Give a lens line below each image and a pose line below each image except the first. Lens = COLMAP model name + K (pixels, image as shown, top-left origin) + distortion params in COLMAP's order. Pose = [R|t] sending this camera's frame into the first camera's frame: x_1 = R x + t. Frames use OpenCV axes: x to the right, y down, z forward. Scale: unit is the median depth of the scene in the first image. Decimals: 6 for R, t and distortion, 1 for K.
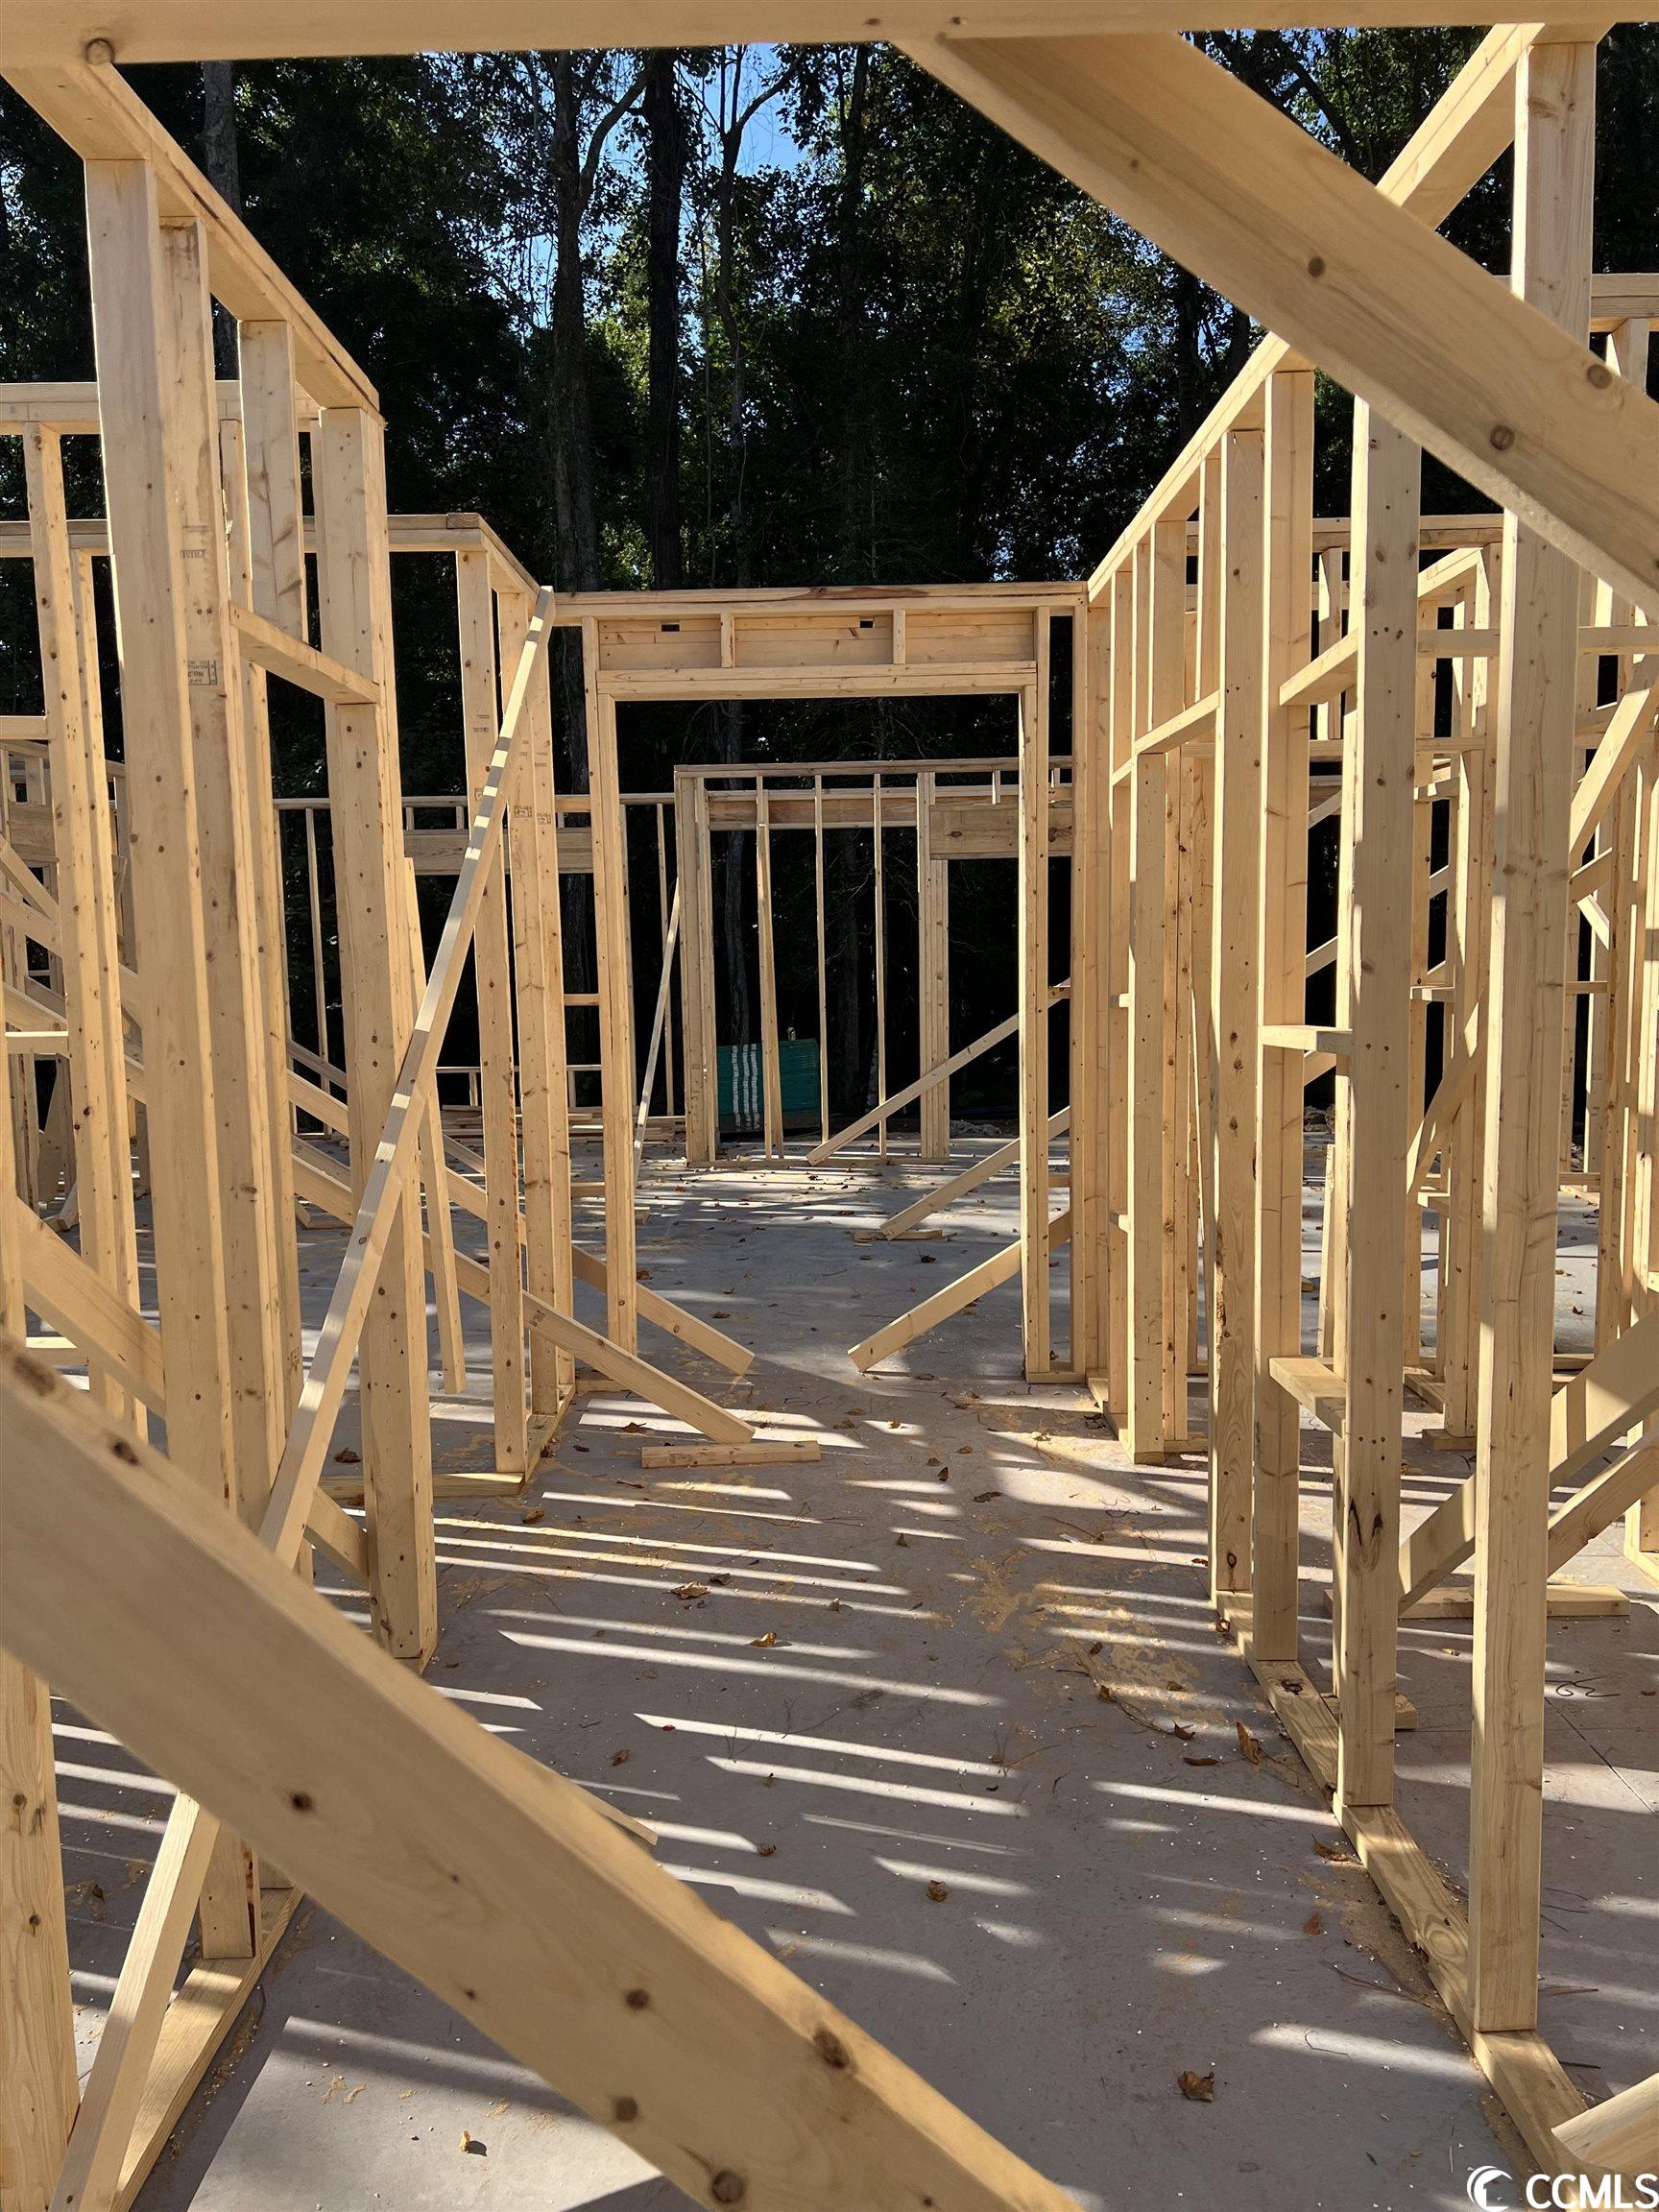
lens RADIAL K [[1658.9, 0, 825.0], [0, 1658.9, 1119.3], [0, 0, 1]] dist [0.052236, -0.050825]
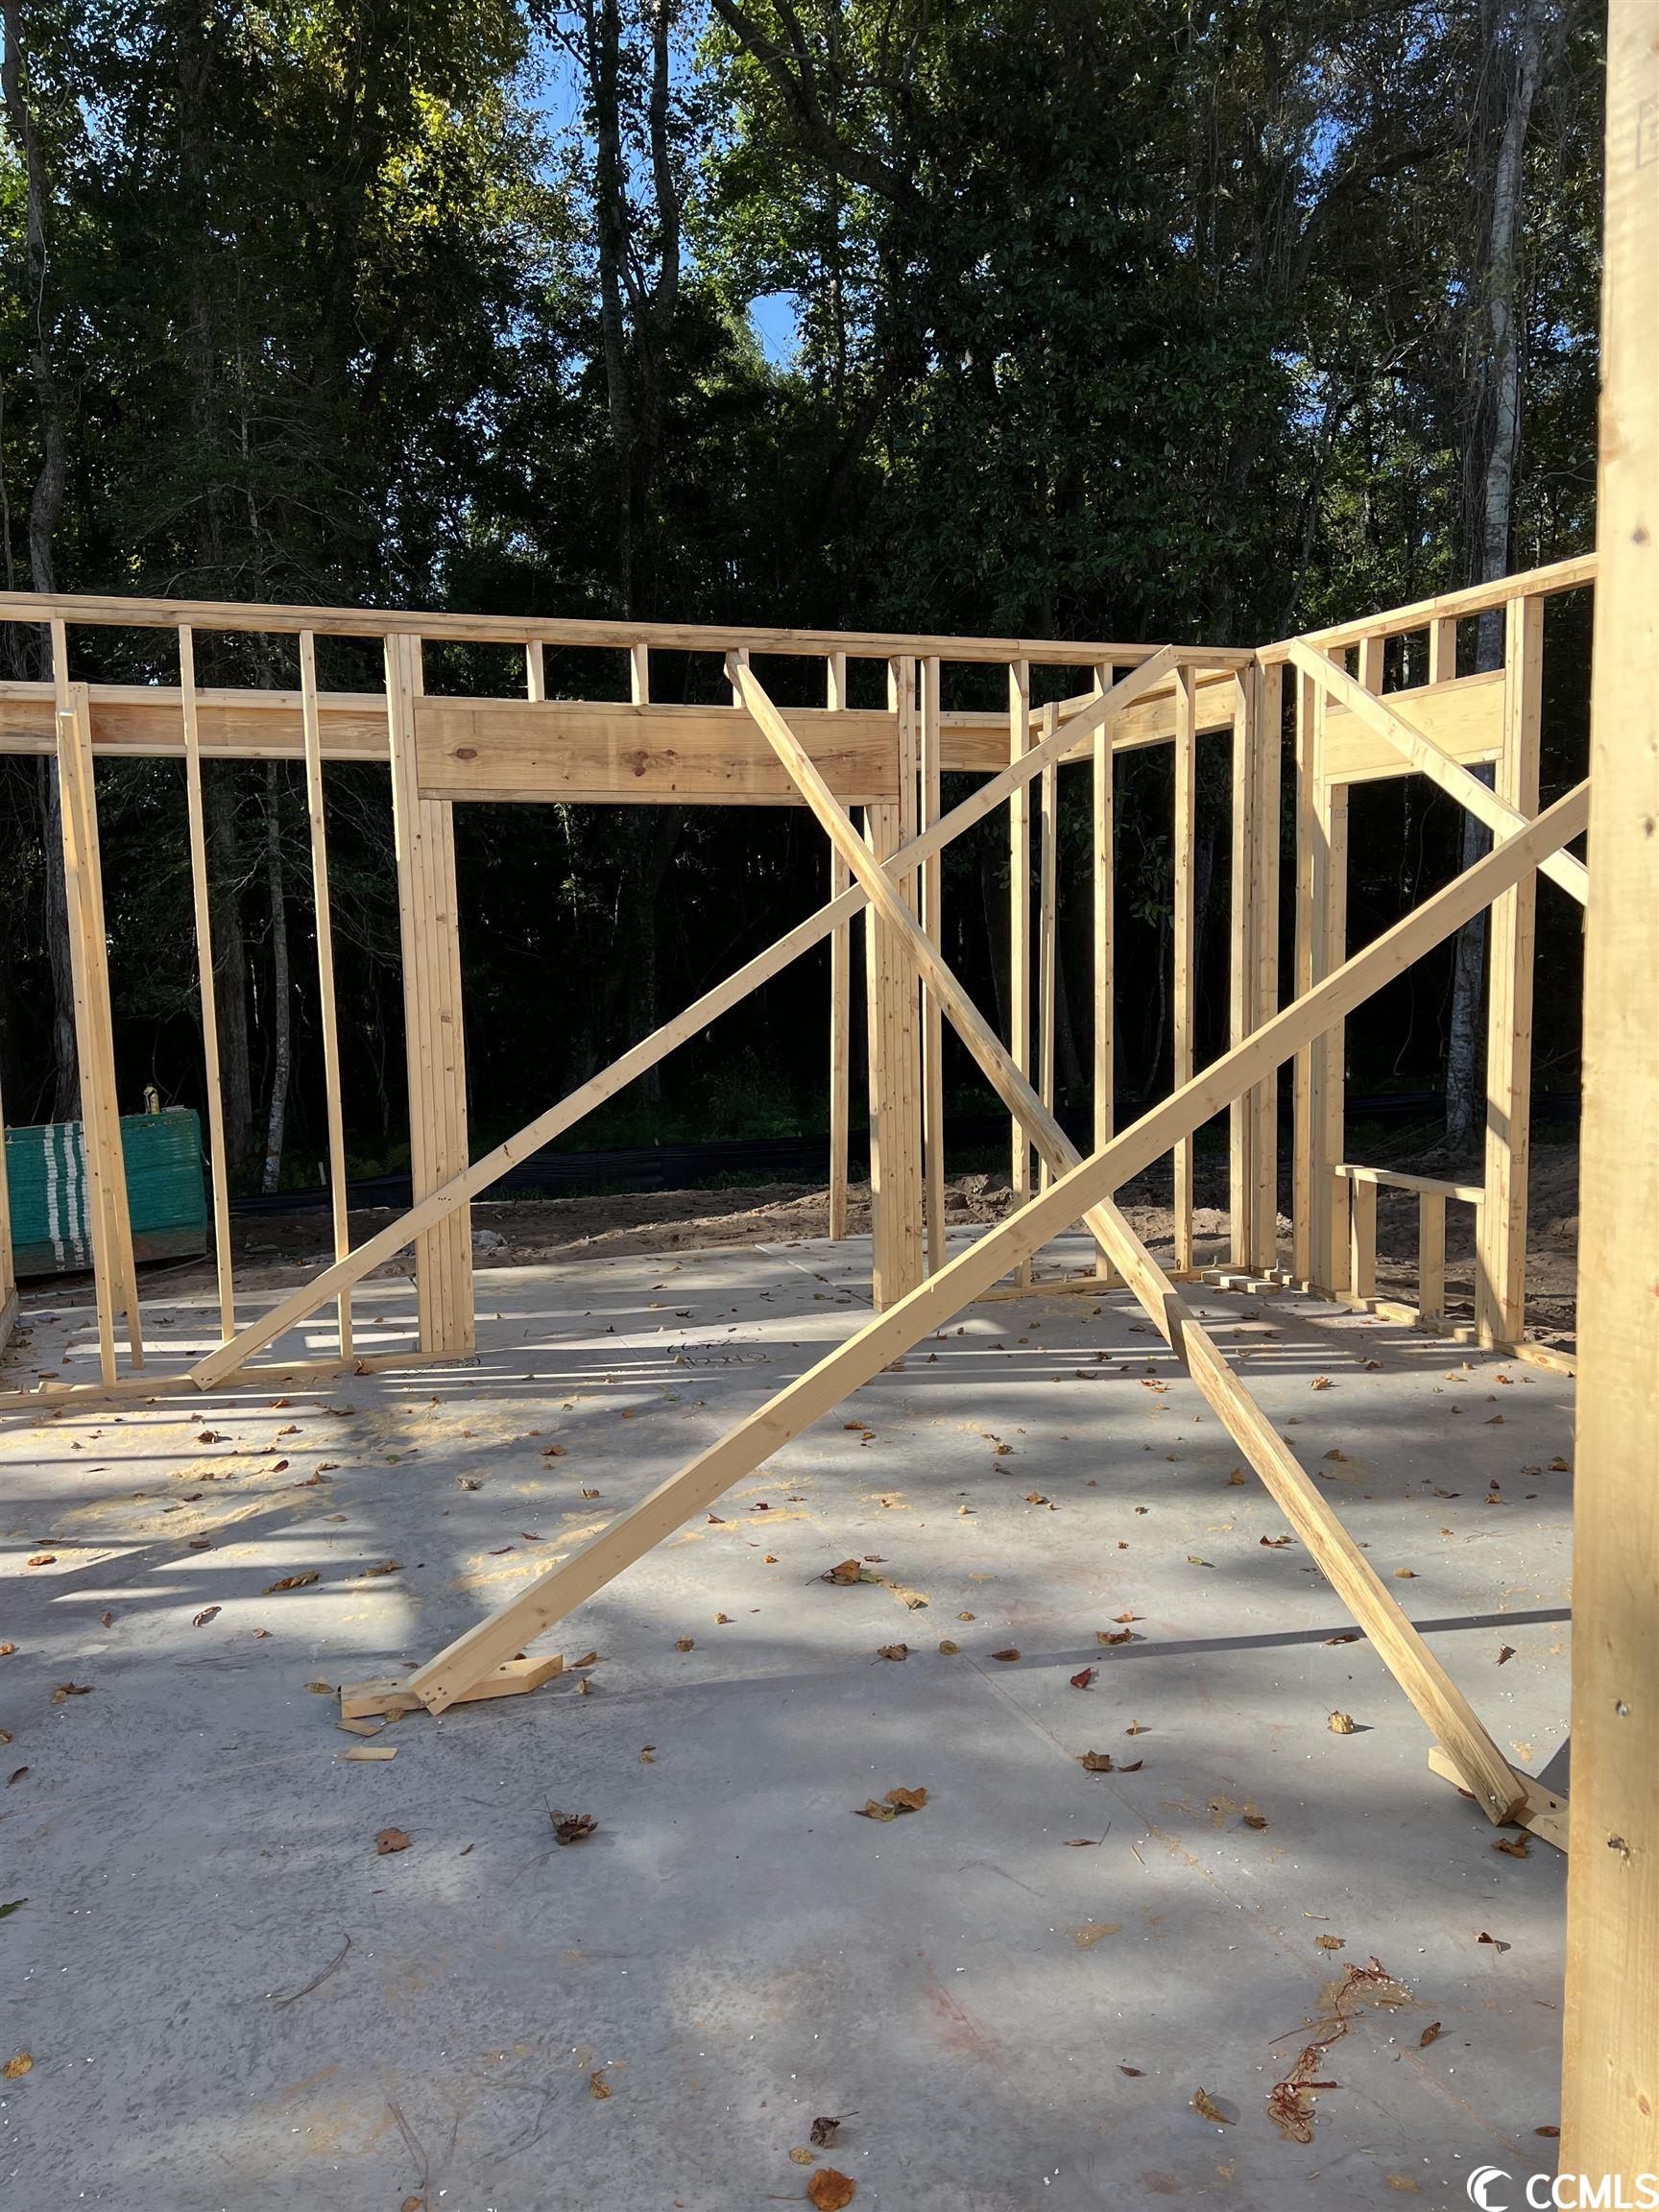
lens RADIAL K [[1658.9, 0, 825.0], [0, 1658.9, 1119.3], [0, 0, 1]] dist [0.052236, -0.050825]
pose [[0.935072, -0.036676, 0.352555, -0.007048], [0.039486, 0.999220, -0.000779, -0.047224], [-0.352251, 0.014650, 0.935791, 0.448833]]
